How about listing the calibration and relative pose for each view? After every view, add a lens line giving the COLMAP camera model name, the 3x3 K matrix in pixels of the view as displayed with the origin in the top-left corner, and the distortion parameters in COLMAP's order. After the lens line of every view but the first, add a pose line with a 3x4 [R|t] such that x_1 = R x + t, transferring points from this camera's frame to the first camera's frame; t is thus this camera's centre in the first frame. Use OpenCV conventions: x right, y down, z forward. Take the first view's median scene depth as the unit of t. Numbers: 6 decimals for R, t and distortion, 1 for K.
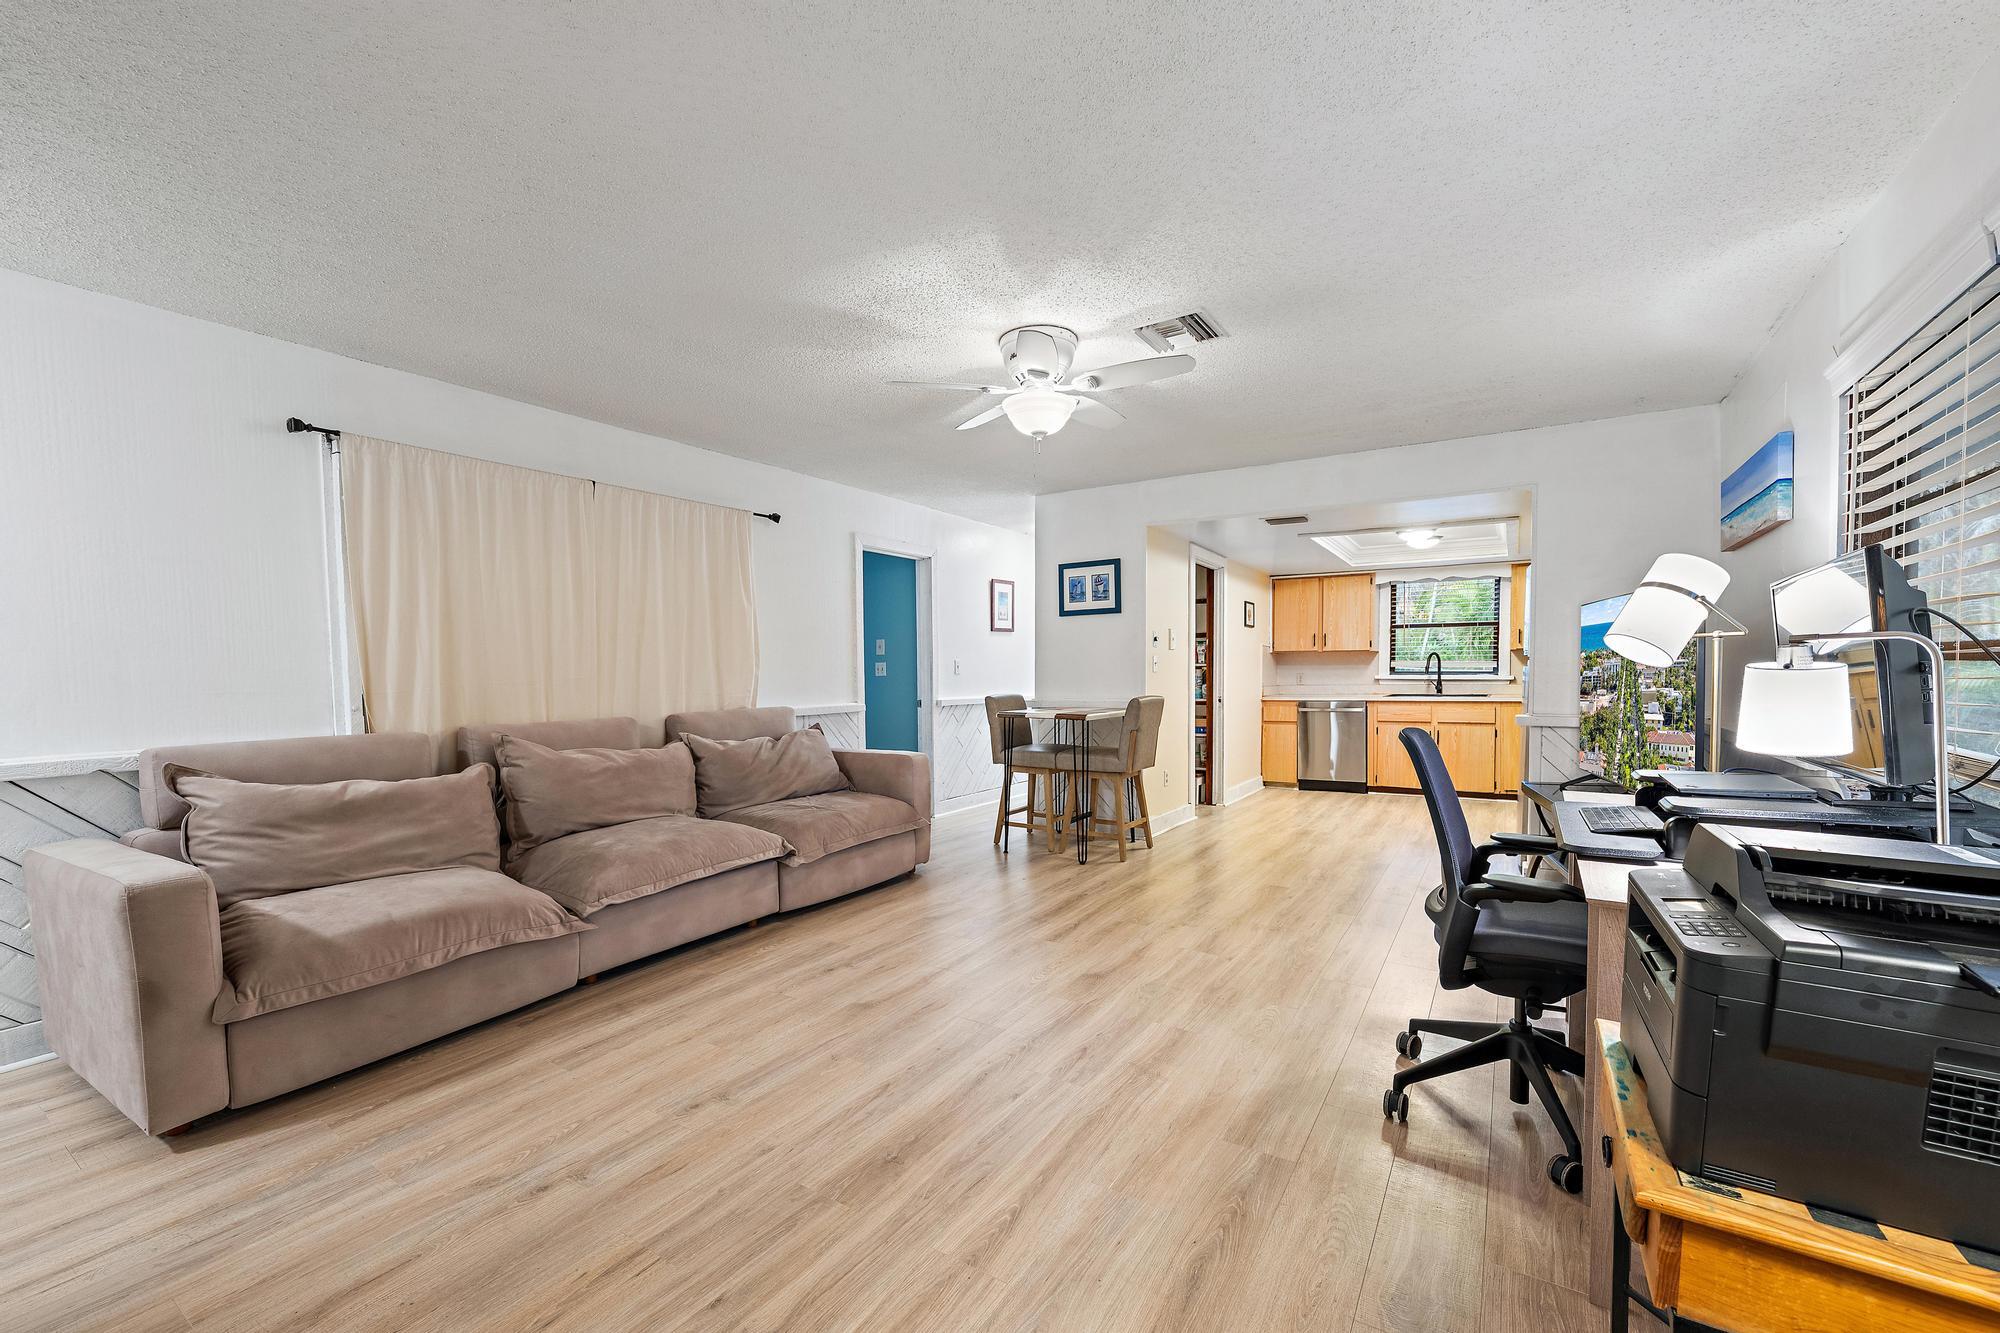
lens RADIAL K [[799.4, 0, 988.8], [0, 799.4, 702.8], [0, 0, 1]] dist [-0.002366, -0.000102]
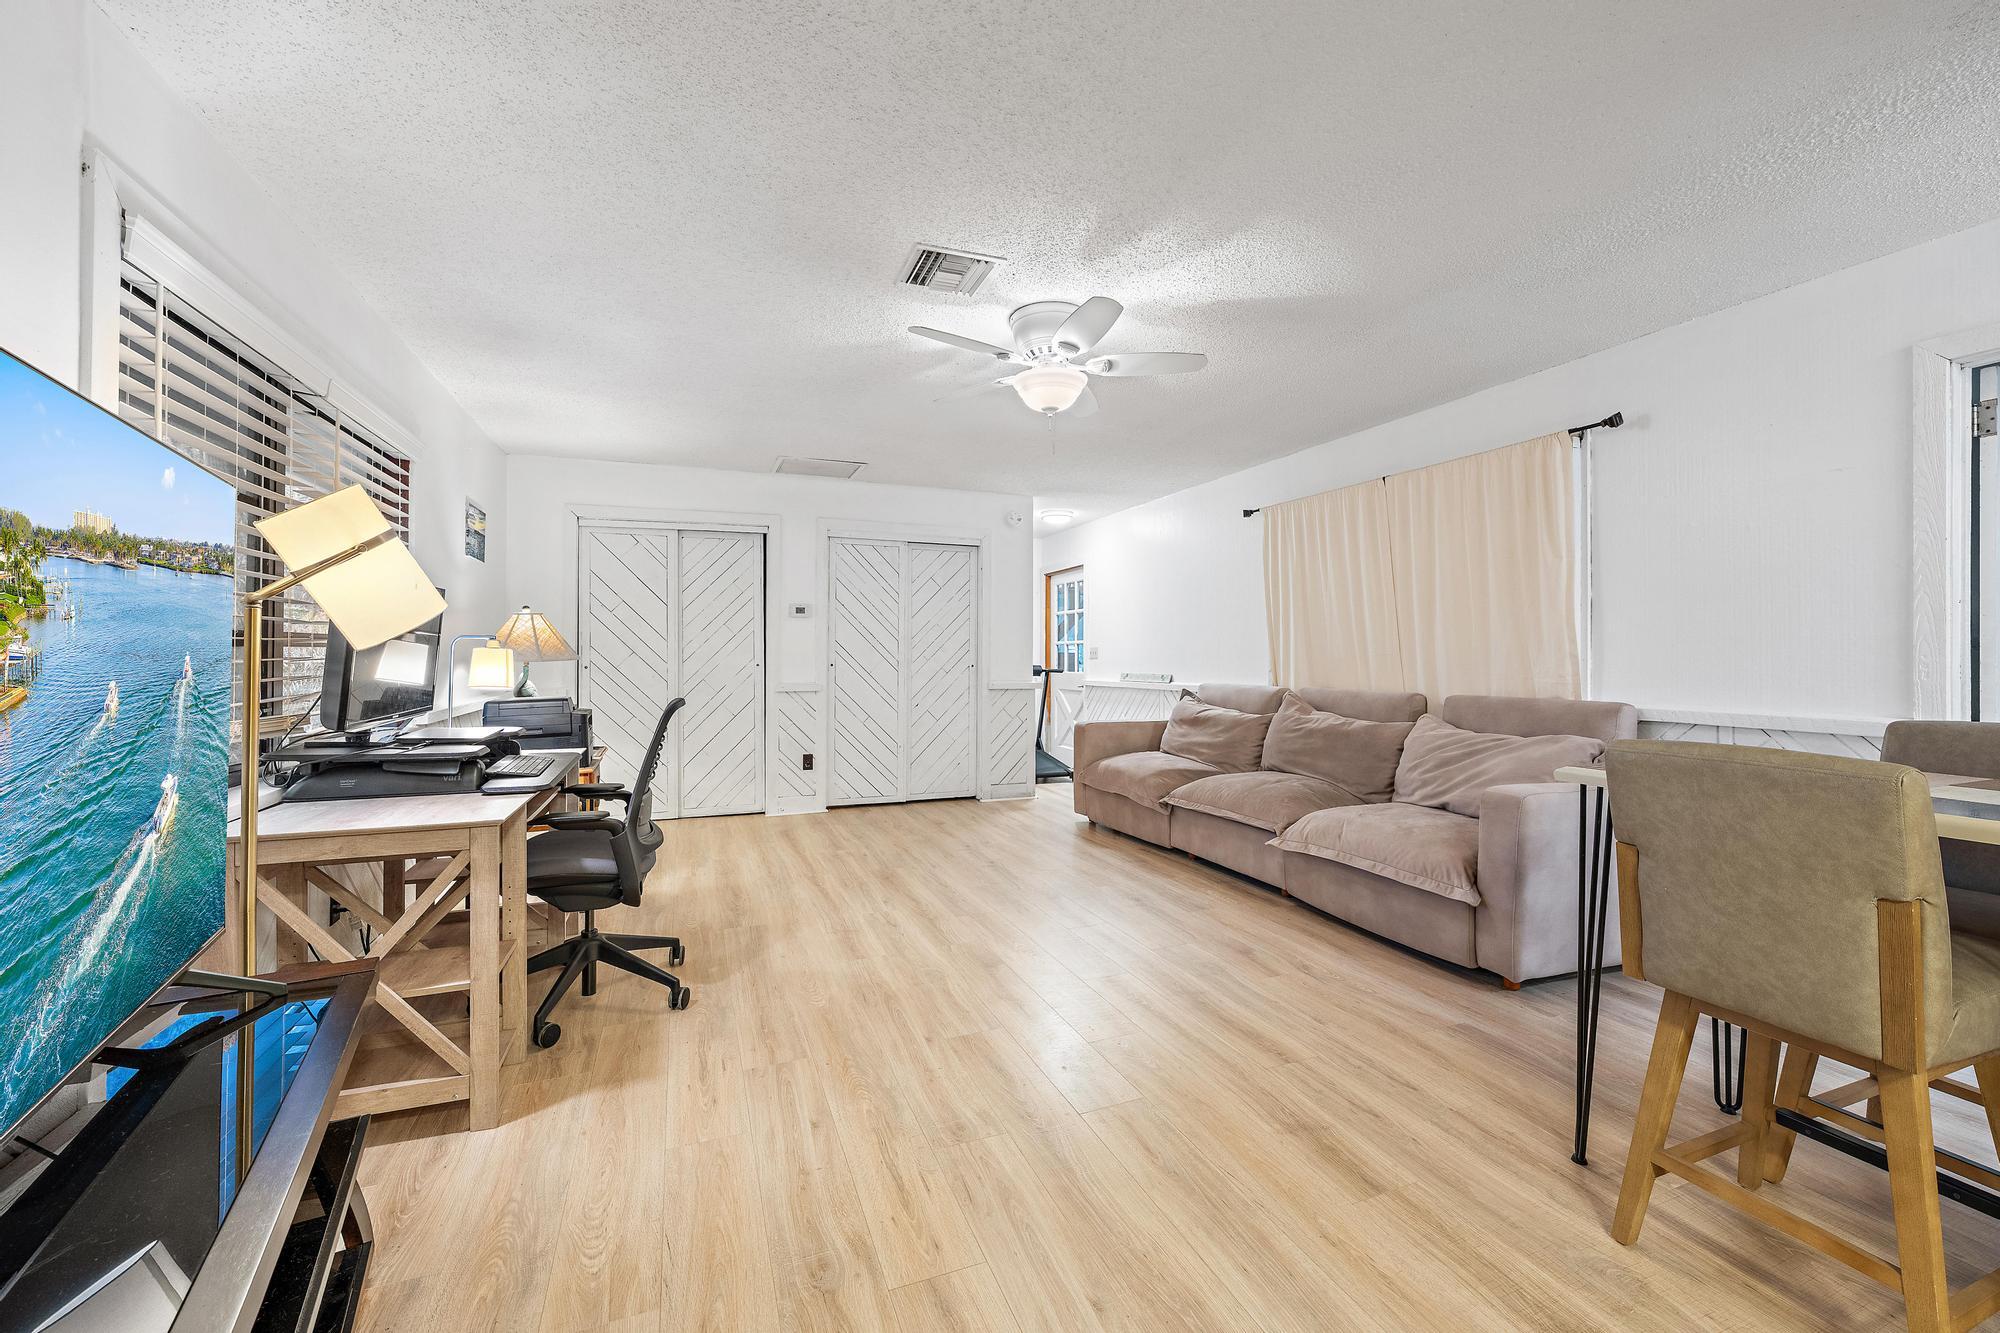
lens RADIAL K [[799.4, 0, 1004.7], [0, 799.4, 641.6], [0, 0, 1]] dist [-0.002366, -0.000102]
pose [[-0.572045, -0.003088, -0.820217, 0.496249], [-0.028984, 0.999444, 0.016452, -0.035452], [0.819710, 0.033184, -0.571817, 0.838978]]
